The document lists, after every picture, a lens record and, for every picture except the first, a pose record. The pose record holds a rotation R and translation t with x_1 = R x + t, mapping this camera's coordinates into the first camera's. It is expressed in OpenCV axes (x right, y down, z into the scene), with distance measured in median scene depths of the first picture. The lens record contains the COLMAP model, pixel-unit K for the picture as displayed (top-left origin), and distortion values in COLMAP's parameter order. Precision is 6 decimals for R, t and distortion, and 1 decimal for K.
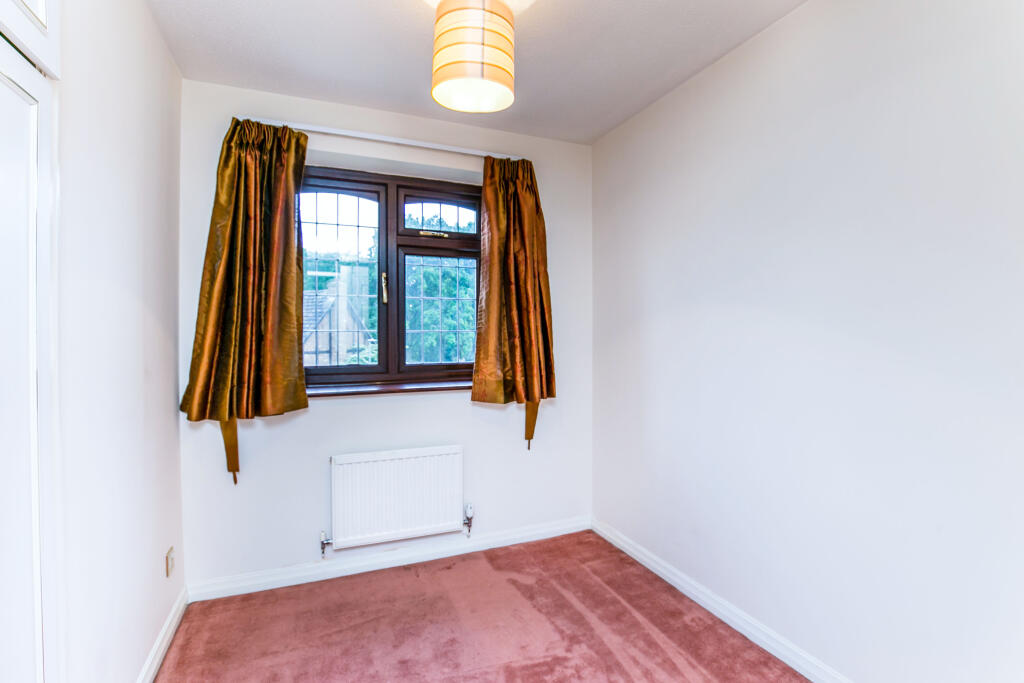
lens RADIAL K [[594.4, 0, 514.4], [0, 594.4, 347.3], [0, 0, 1]] dist [0.004250, 0.000433]
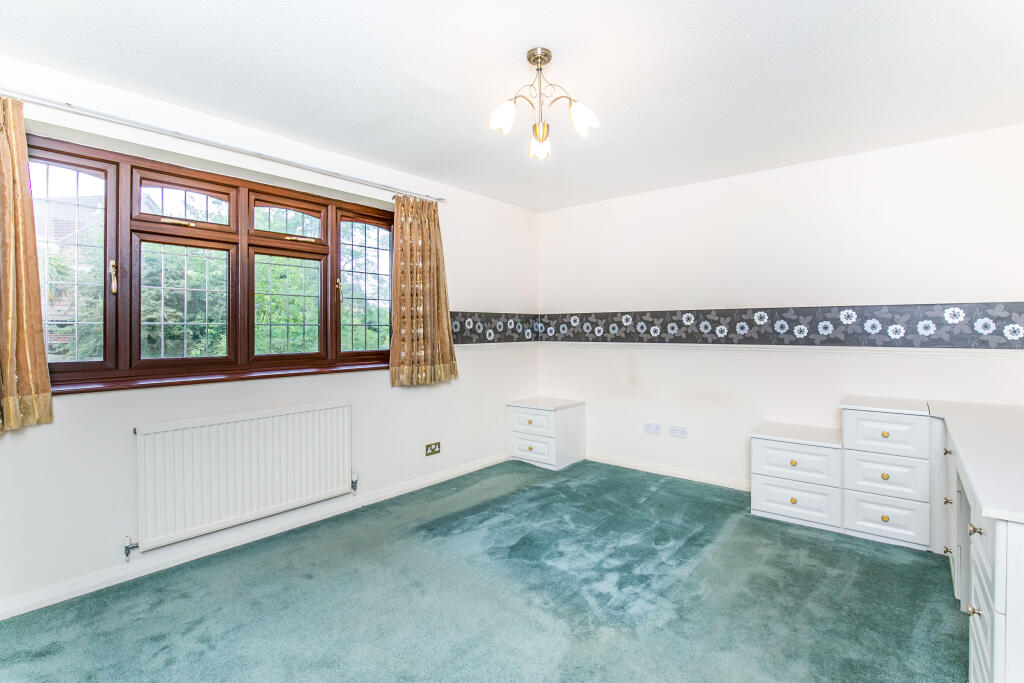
lens RADIAL K [[530.3, 0, 520.5], [0, 530.3, 315.9], [0, 0, 1]] dist [0.032731, -0.000715]
pose [[0.898973, 0.008039, 0.437930, -0.140035], [0.010274, 0.999169, -0.039432, 0.000973], [-0.437883, 0.039948, 0.898144, -0.066004]]
